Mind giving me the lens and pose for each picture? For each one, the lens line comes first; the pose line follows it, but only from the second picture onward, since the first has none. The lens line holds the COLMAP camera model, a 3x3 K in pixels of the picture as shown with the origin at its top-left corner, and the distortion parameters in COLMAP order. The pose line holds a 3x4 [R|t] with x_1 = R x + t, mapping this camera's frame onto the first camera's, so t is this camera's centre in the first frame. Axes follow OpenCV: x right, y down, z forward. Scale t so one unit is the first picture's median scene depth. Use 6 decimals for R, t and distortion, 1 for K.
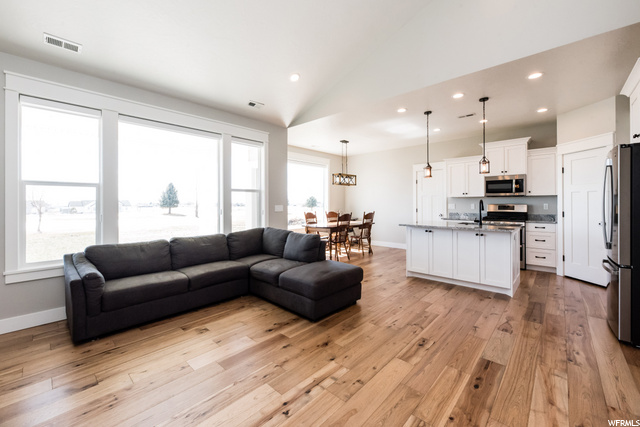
lens RADIAL K [[266.0, 0, 355.8], [0, 266.0, 202.3], [0, 0, 1]] dist [-0.002911, -0.000148]
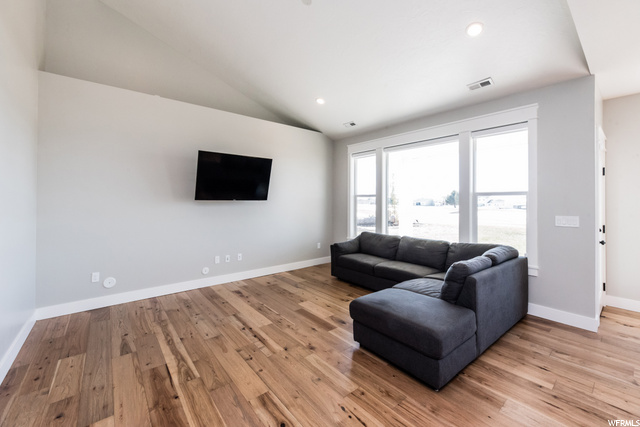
lens RADIAL K [[266.0, 0, 293.0], [0, 266.0, 195.5], [0, 0, 1]] dist [-0.002911, -0.000148]
pose [[-0.286667, -0.017483, -0.957871, 0.983066], [-0.011427, 0.999825, -0.014829, -0.045231], [0.957962, 0.006694, -0.286816, 1.329652]]
